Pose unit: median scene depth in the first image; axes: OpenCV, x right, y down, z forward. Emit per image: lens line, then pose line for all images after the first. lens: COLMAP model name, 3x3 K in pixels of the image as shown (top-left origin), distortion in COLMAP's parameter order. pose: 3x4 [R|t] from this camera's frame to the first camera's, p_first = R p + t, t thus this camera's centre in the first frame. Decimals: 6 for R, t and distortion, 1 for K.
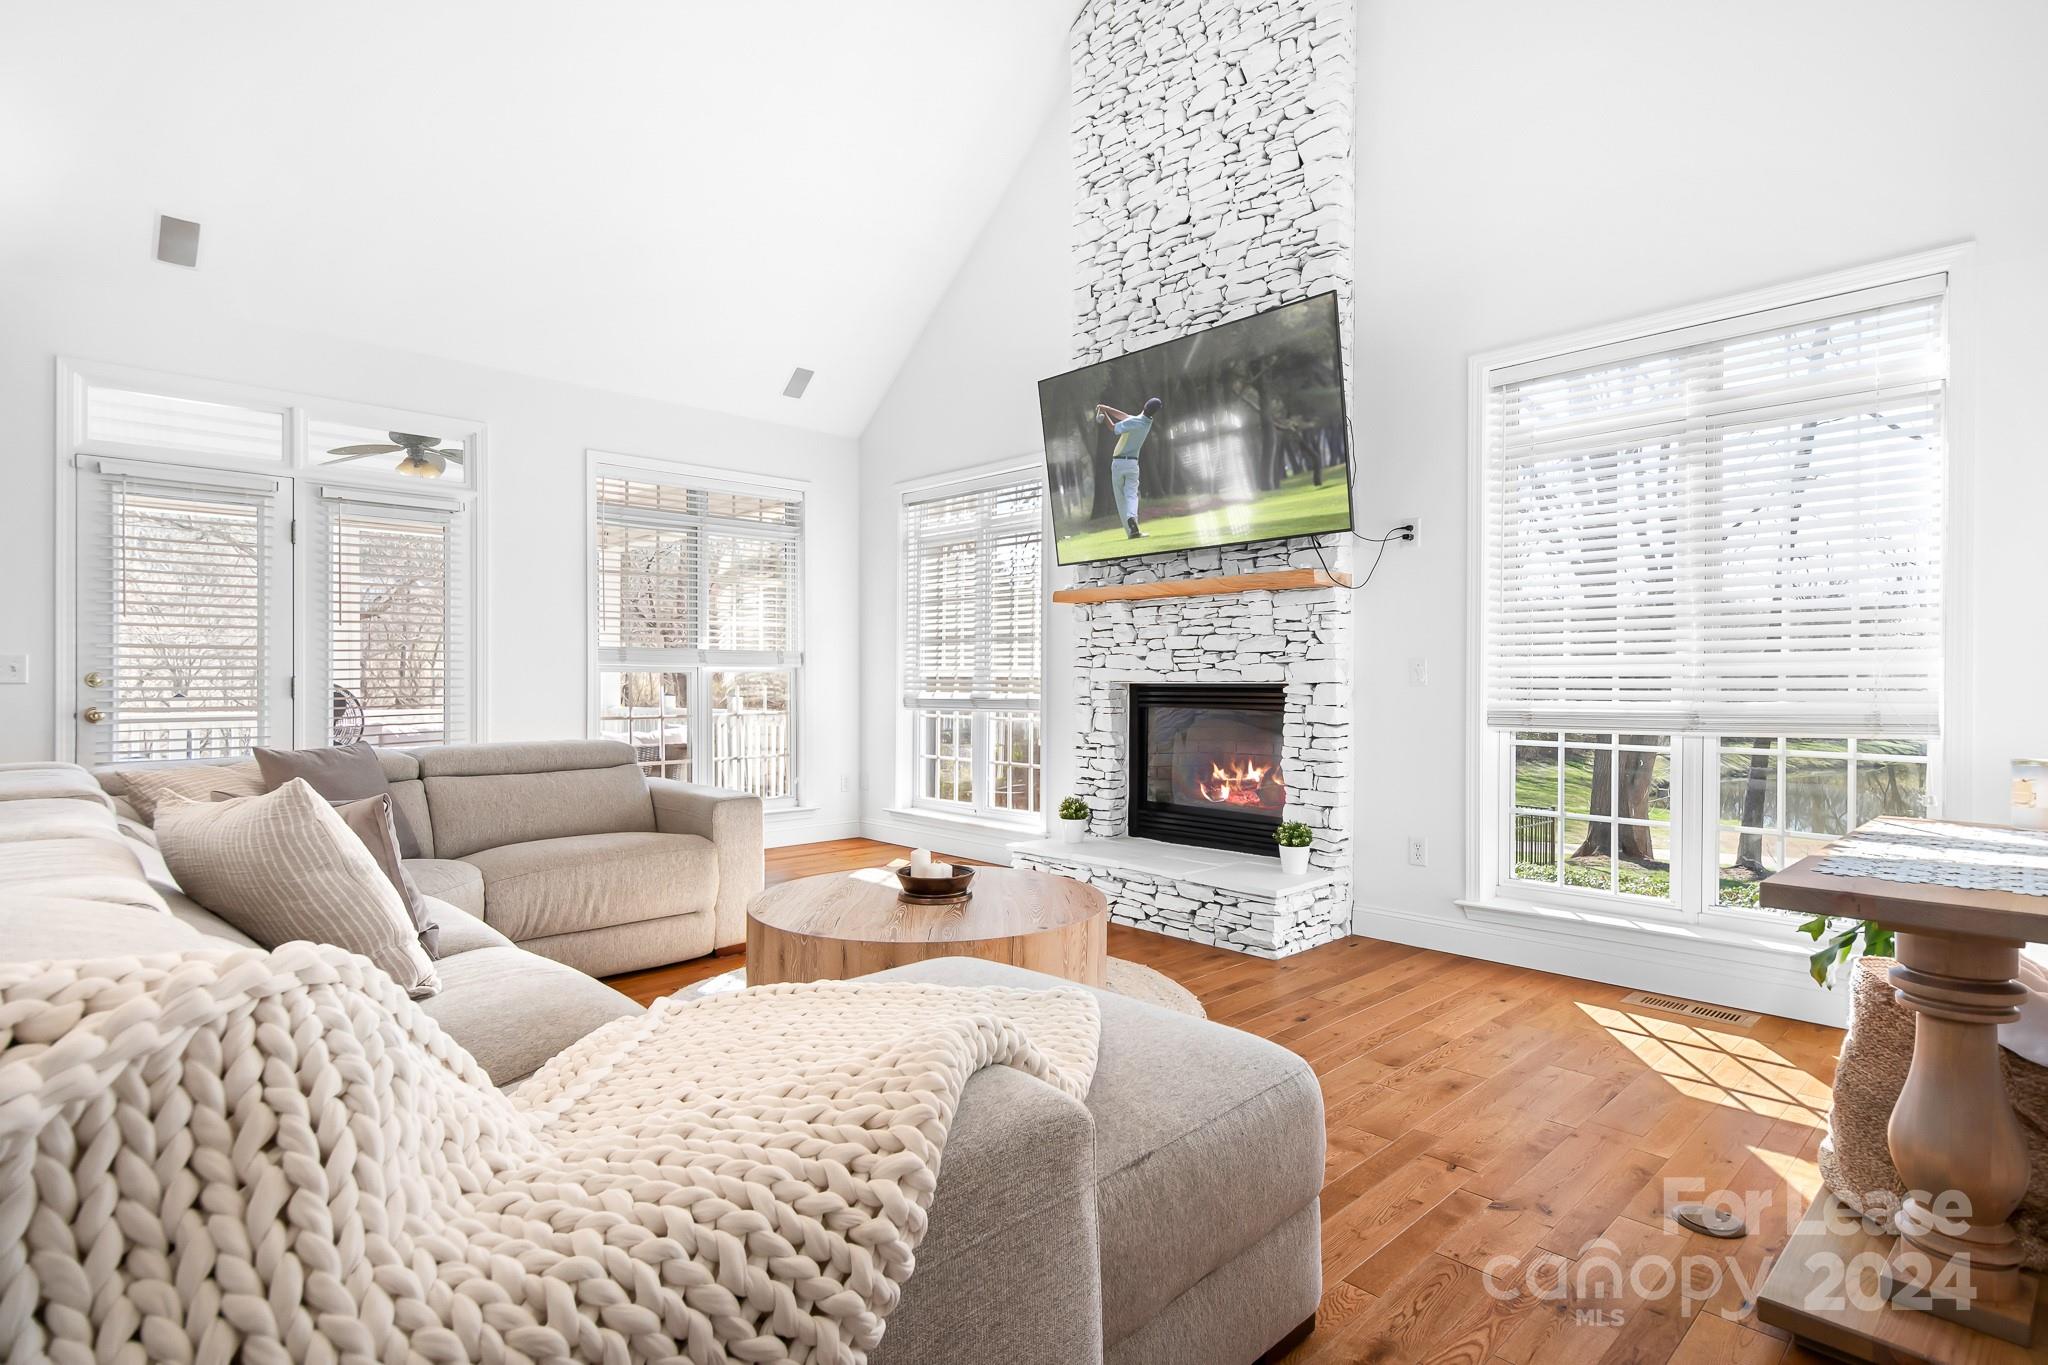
lens RADIAL K [[1028.0, 0, 1035.3], [0, 1028.0, 676.1], [0, 0, 1]] dist [-0.003118, -0.000190]
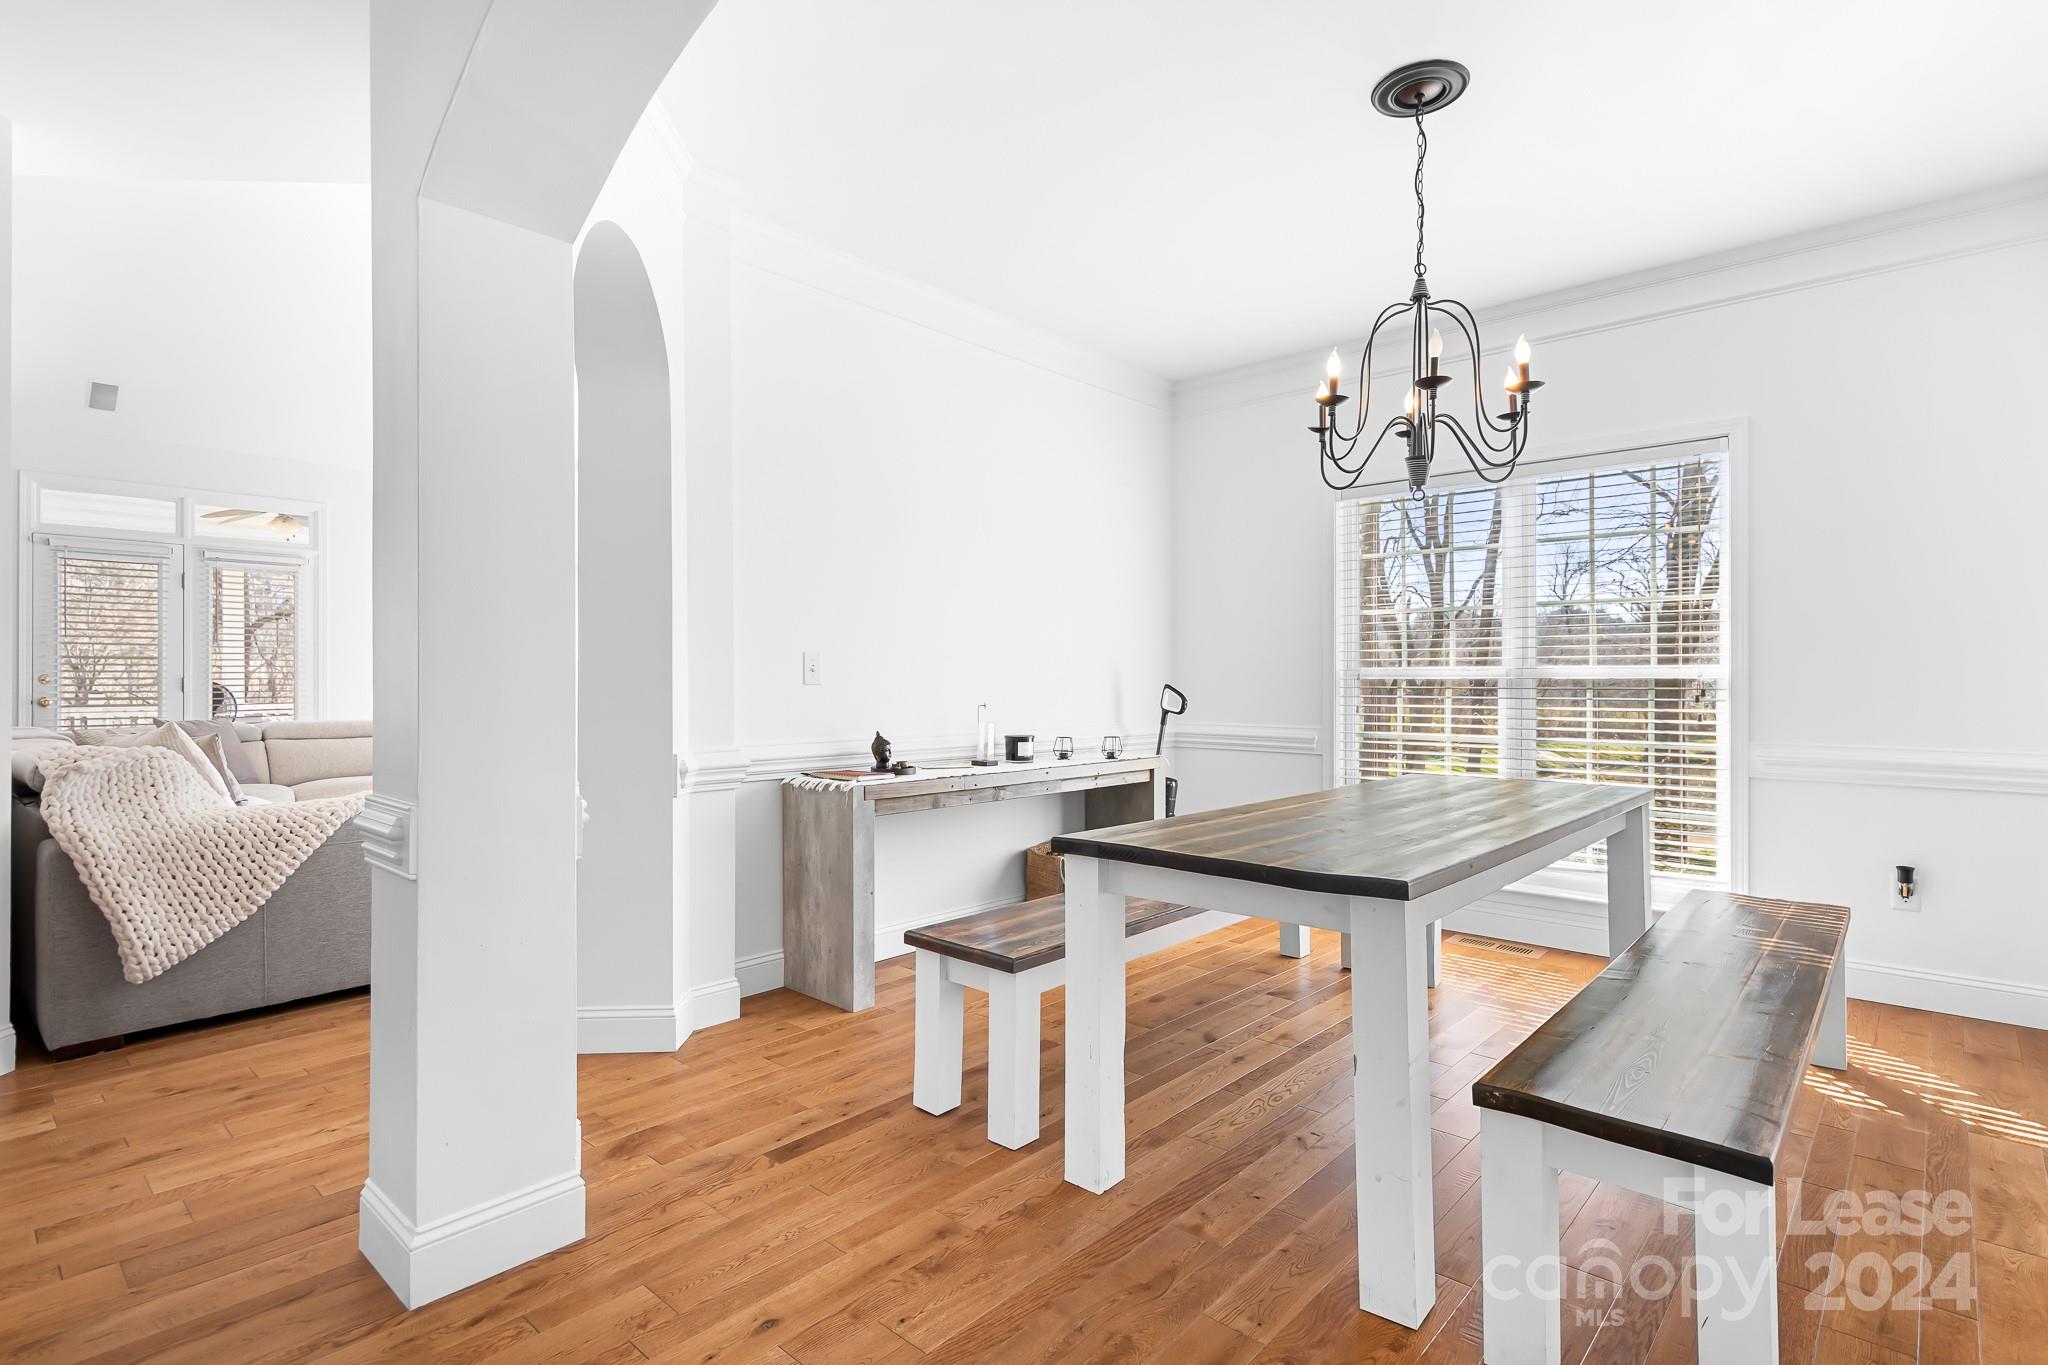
lens RADIAL K [[957.4, 0, 1009.7], [0, 957.4, 682.1], [0, 0, 1]] dist [0.000580, -0.002478]
pose [[0.997170, 0.002890, 0.075123, 0.420356], [-0.003190, 0.999987, 0.003879, -0.002159], [-0.075111, -0.004107, 0.997167, -0.541676]]
